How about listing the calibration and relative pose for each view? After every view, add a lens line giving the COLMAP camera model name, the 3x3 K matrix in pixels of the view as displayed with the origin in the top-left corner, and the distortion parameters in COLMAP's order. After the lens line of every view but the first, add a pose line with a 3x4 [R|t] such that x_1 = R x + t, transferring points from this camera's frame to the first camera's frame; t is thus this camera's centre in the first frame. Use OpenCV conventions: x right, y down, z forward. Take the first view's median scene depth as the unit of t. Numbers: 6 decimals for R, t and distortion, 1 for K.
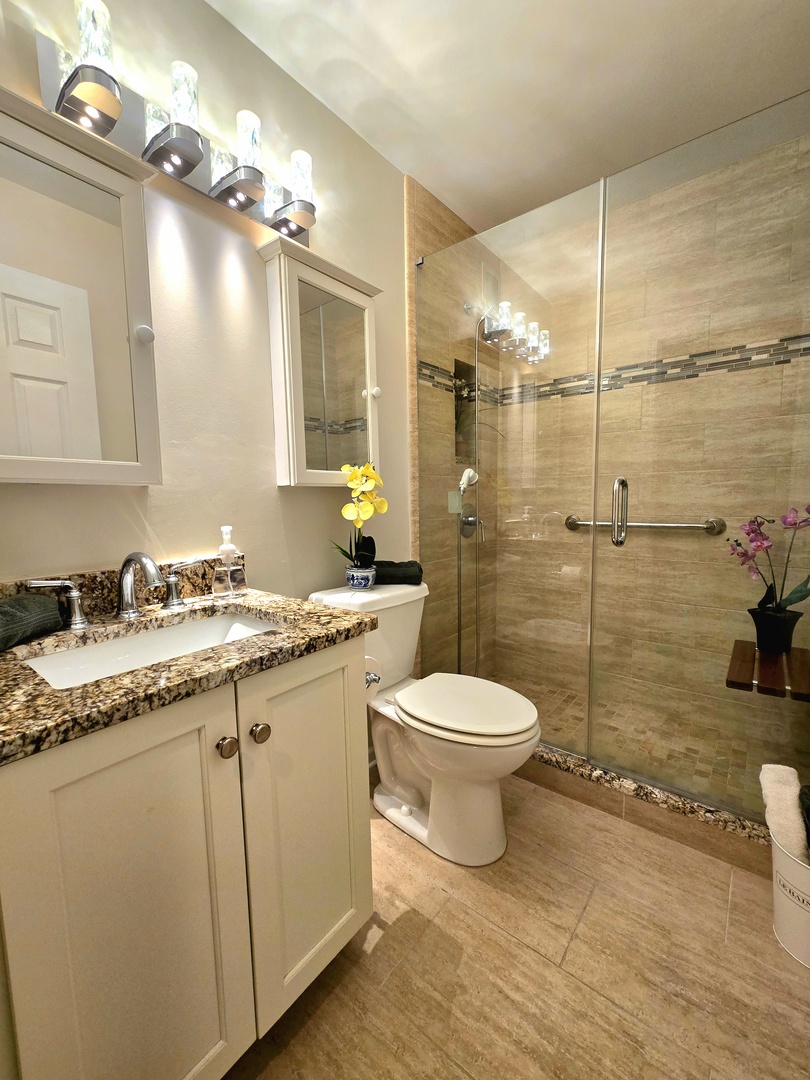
lens RADIAL K [[449.7, 0, 402.4], [0, 449.7, 540.4], [0, 0, 1]] dist [0.004616, -0.001962]
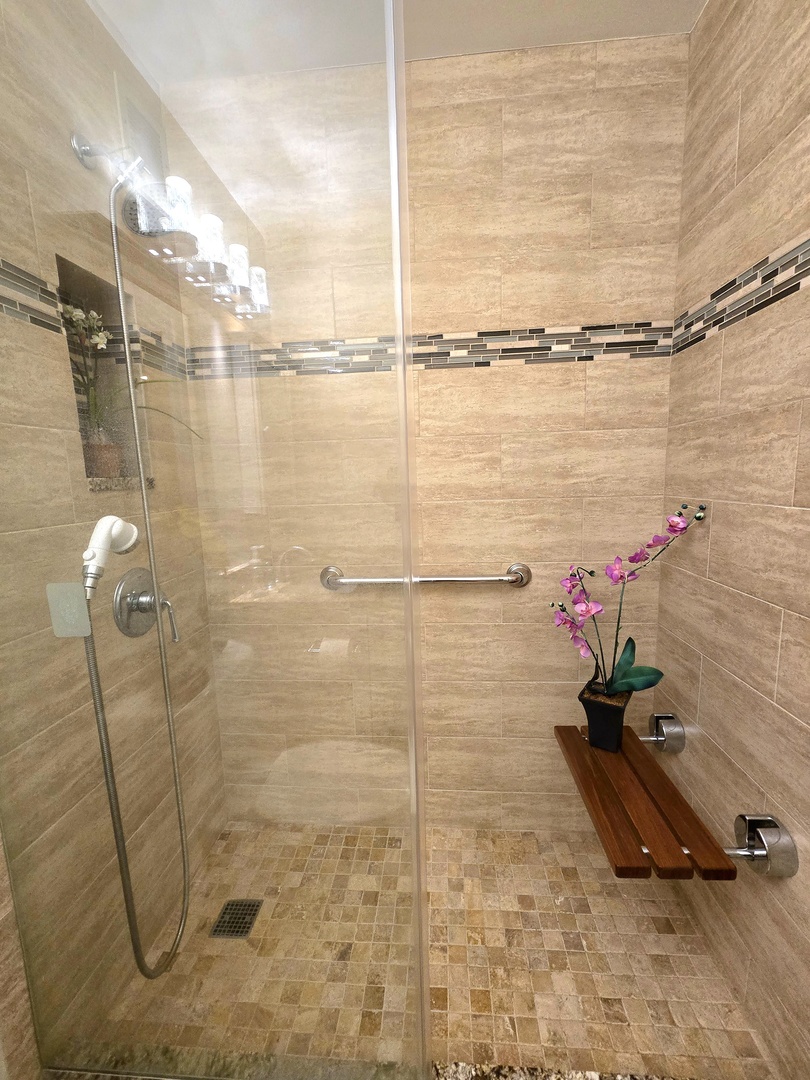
lens RADIAL K [[449.7, 0, 414.2], [0, 449.7, 540.1], [0, 0, 1]] dist [0.004616, -0.001962]
pose [[0.818540, -0.090416, 0.567290, 0.147639], [0.073873, 0.995904, 0.052139, -0.144973], [-0.569680, -0.000771, 0.821866, 0.513032]]
